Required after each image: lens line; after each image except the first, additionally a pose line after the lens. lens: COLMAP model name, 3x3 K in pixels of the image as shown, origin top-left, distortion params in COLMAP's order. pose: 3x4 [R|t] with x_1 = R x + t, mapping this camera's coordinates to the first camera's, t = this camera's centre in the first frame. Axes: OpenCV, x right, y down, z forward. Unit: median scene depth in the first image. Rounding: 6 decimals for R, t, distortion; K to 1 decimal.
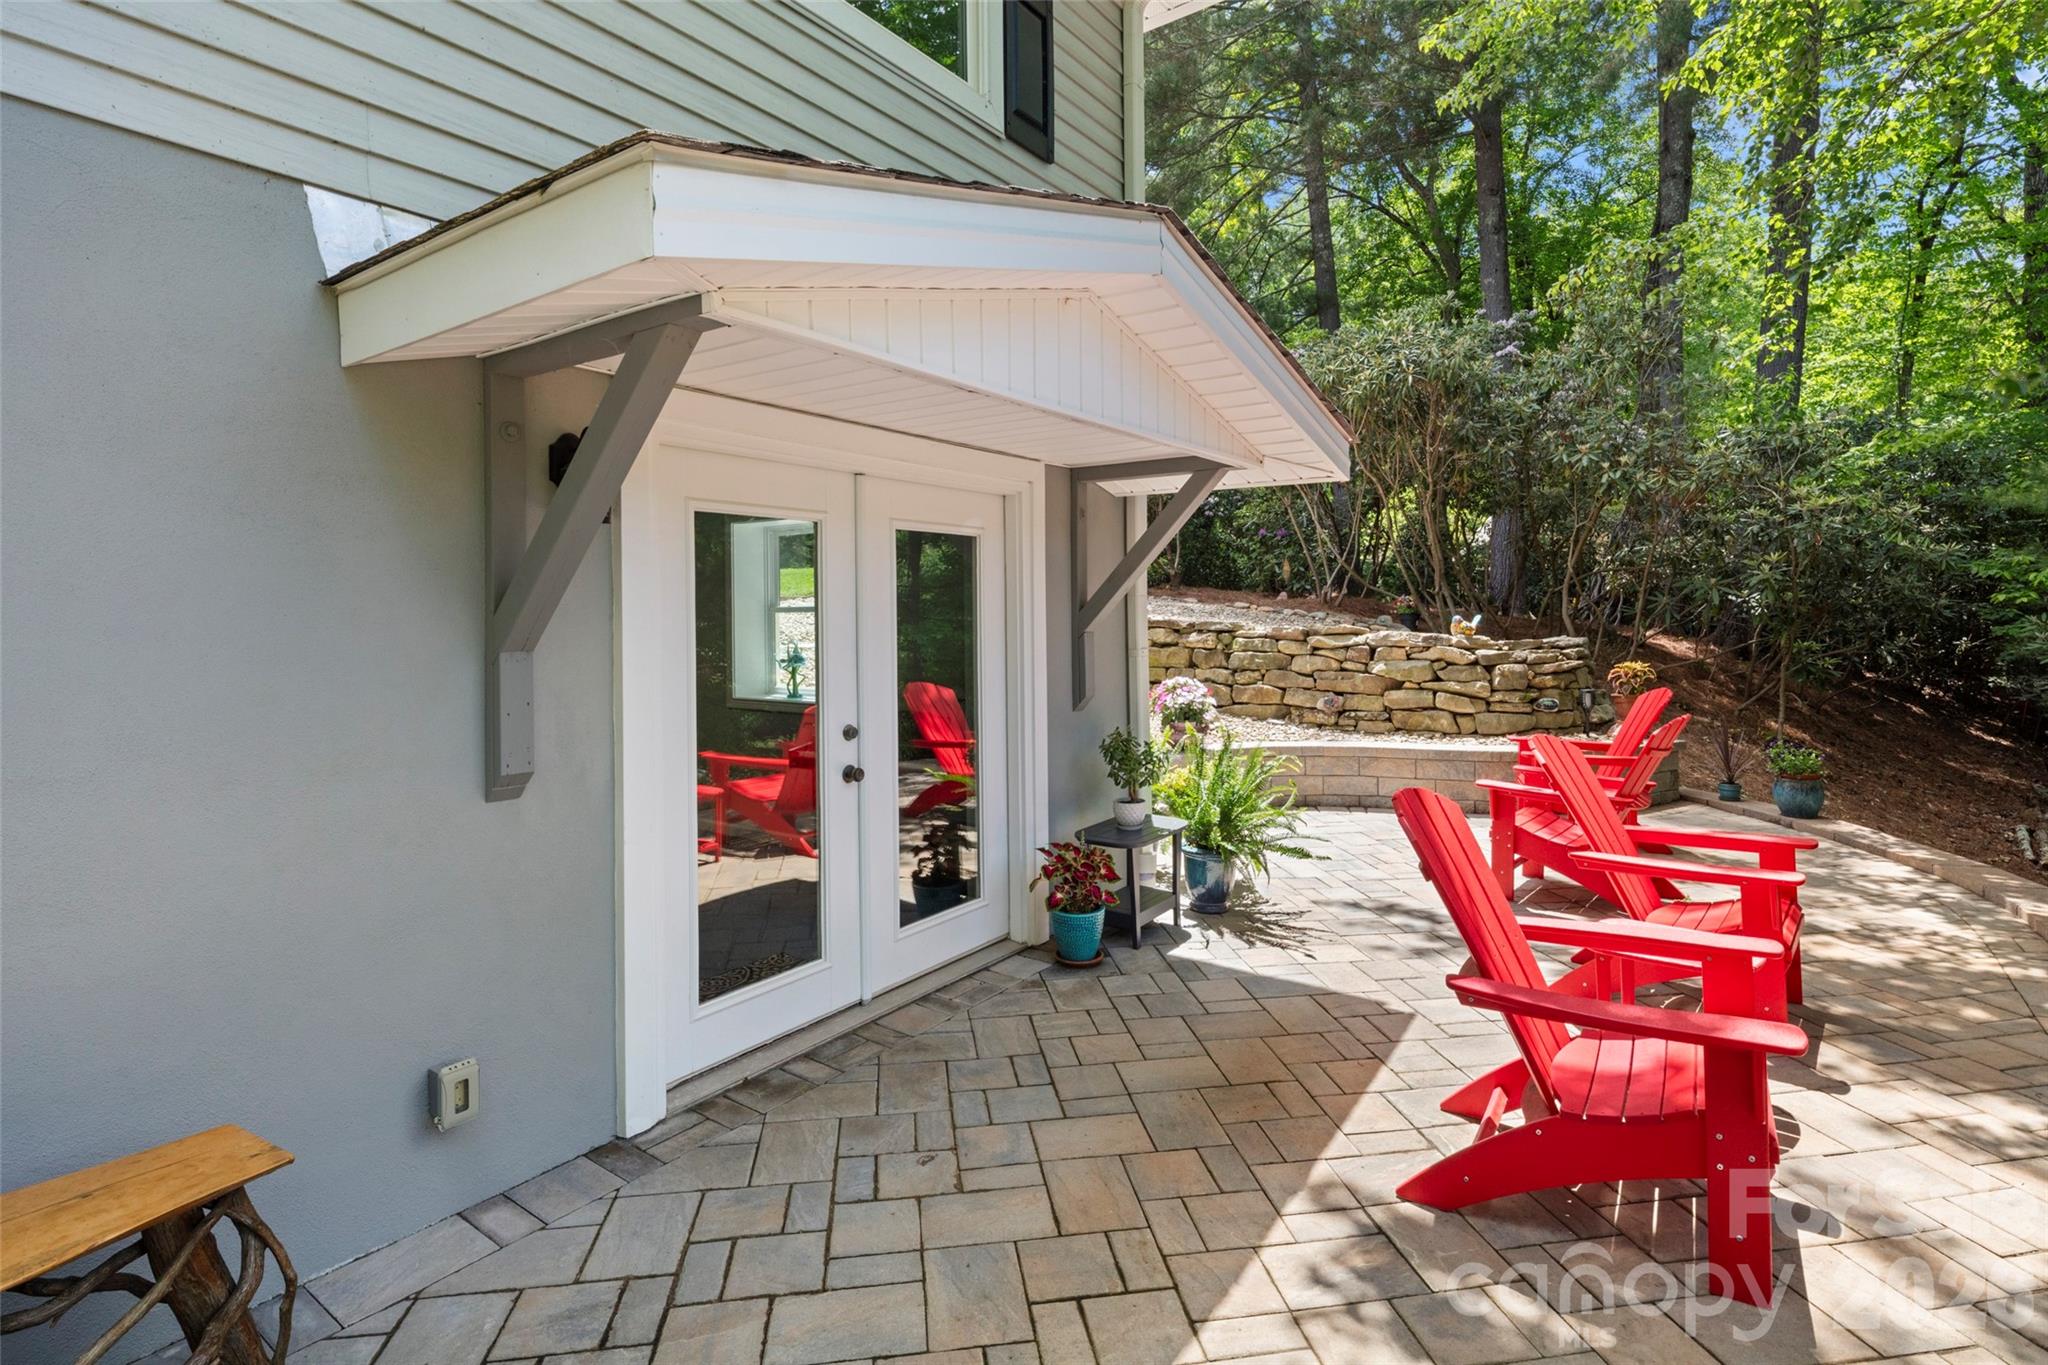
lens RADIAL K [[1010.2, 0, 1035.3], [0, 1010.2, 606.3], [0, 0, 1]] dist [0.001118, 0.000150]
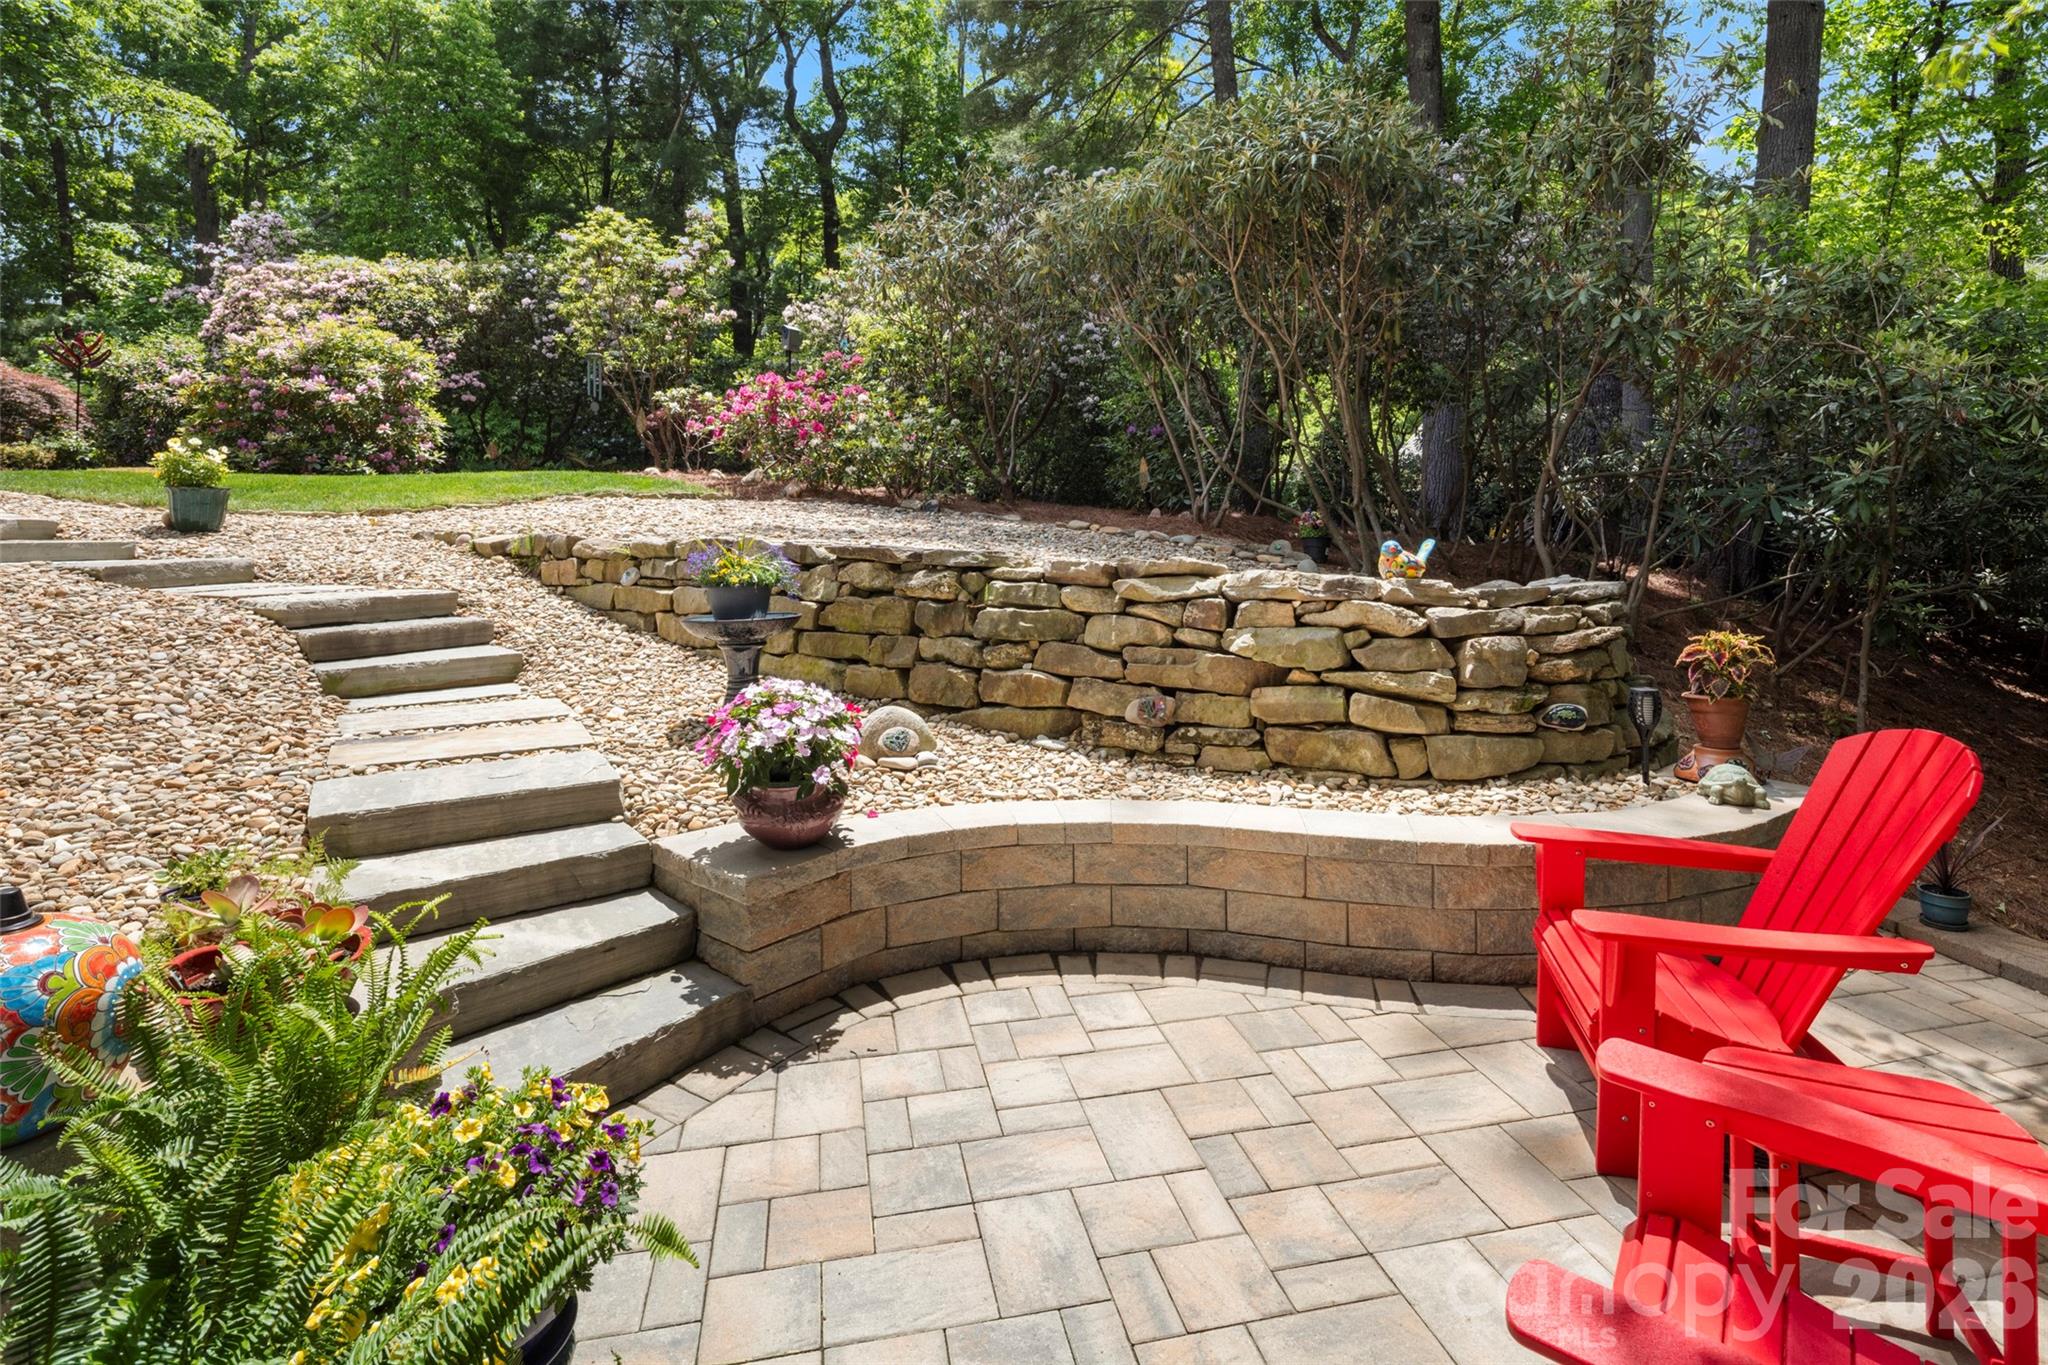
lens RADIAL K [[989.2, 0, 1043.8], [0, 989.2, 525.7], [0, 0, 1]] dist [0.002081, 0.000199]
pose [[0.997607, 0.003128, 0.069071, 0.203890], [-0.002794, 0.999984, -0.004936, 0.004631], [-0.069086, 0.004732, 0.997600, 0.503559]]
